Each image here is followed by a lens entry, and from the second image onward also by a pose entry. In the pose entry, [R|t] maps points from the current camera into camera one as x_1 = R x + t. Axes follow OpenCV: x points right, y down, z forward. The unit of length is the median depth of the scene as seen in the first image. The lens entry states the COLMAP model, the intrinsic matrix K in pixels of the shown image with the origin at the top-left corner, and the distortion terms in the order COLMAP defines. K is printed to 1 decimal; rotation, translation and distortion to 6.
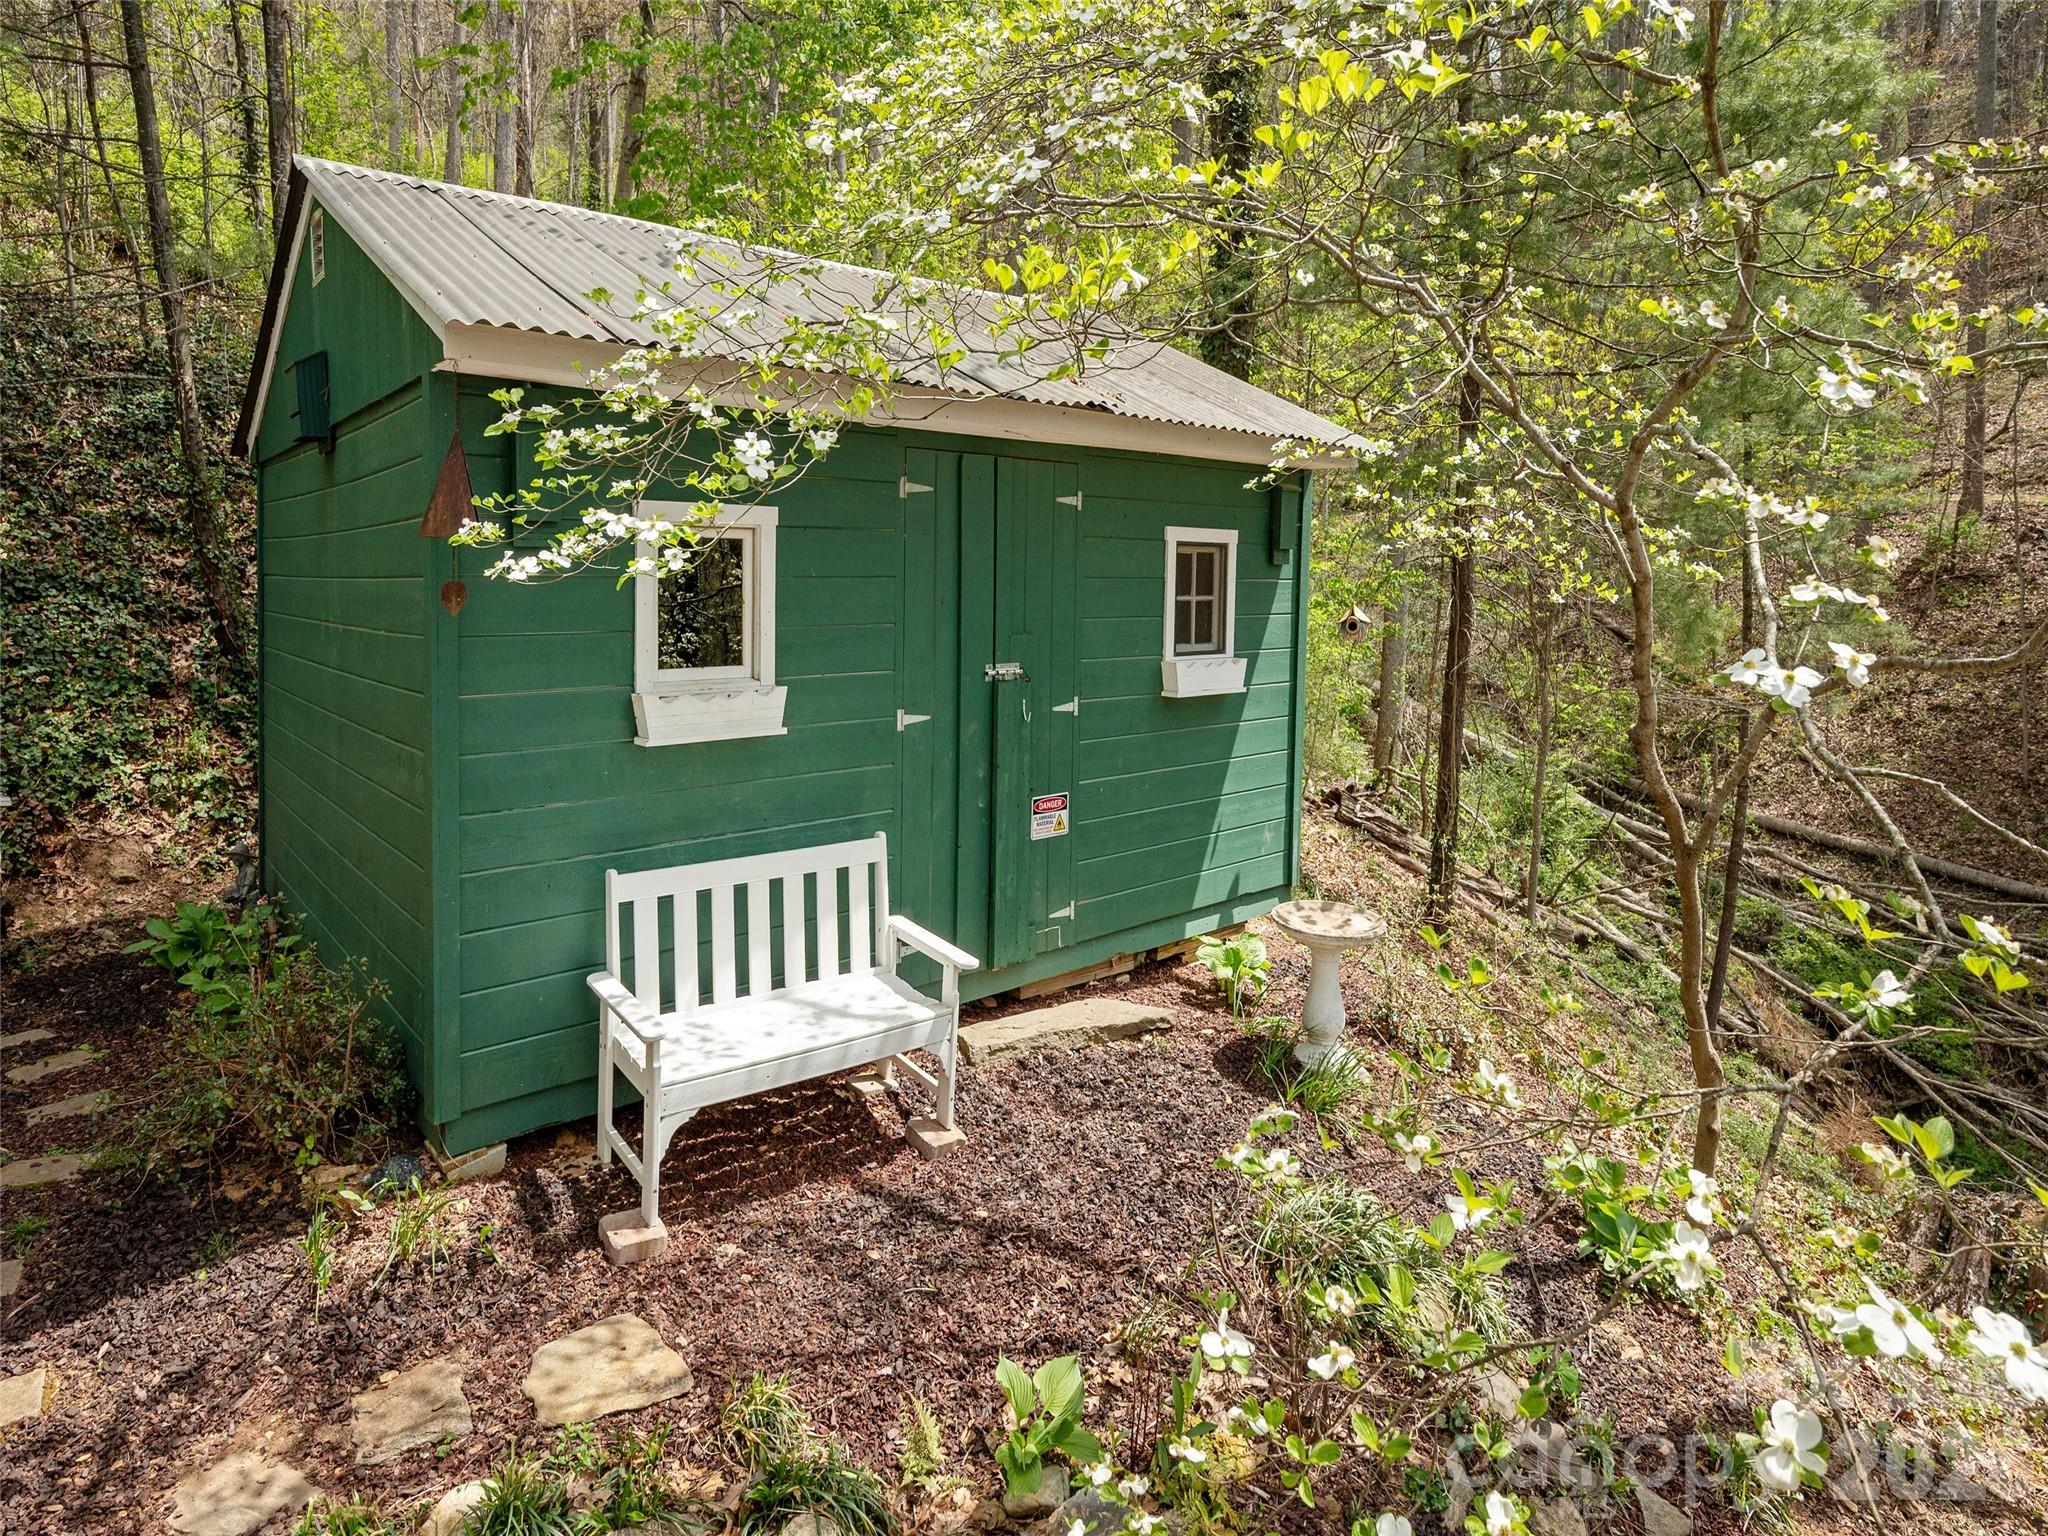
lens RADIAL K [[1192.1, 0, 1024.4], [0, 1192.1, 765.0], [0, 0, 1]] dist [-0.013474, 0.000222]
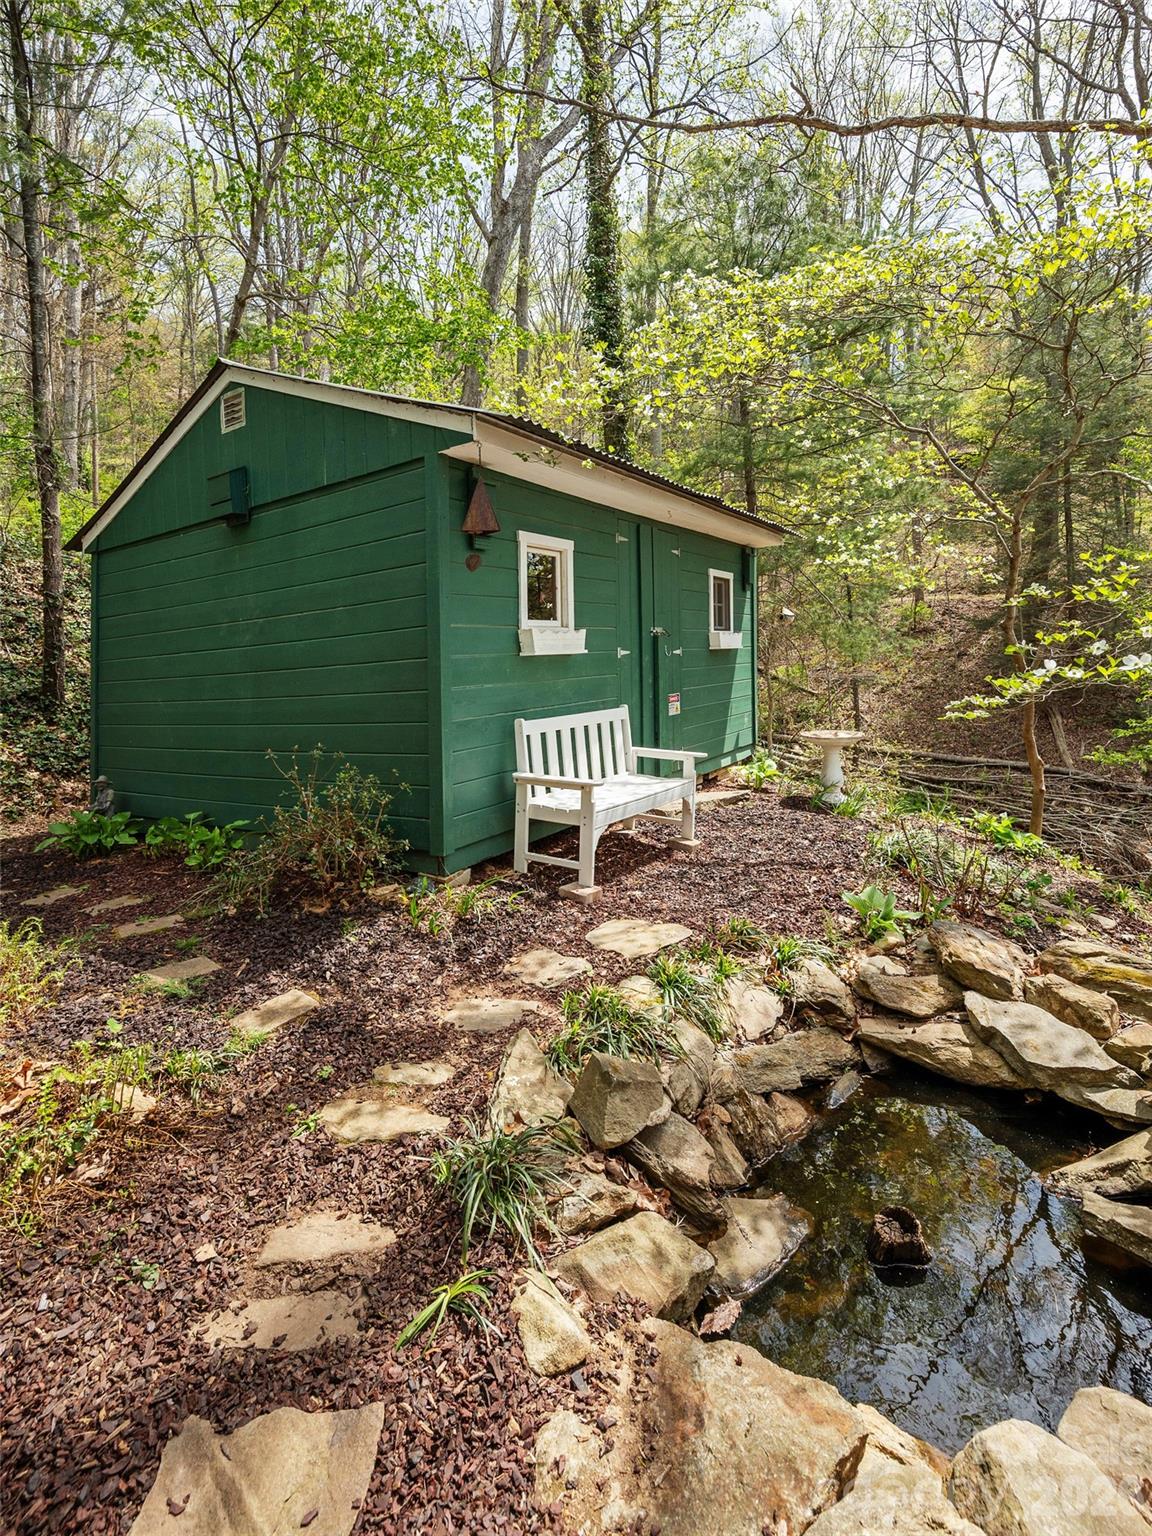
lens RADIAL K [[636.9, 0, 575.5], [0, 636.9, 717.8], [0, 0, 1]] dist [0.001762, 0.000232]
pose [[0.963667, -0.036109, 0.264655, -0.470037], [0.056053, 0.996096, -0.068195, 0.142985], [-0.261159, 0.080552, 0.961929, -0.004107]]
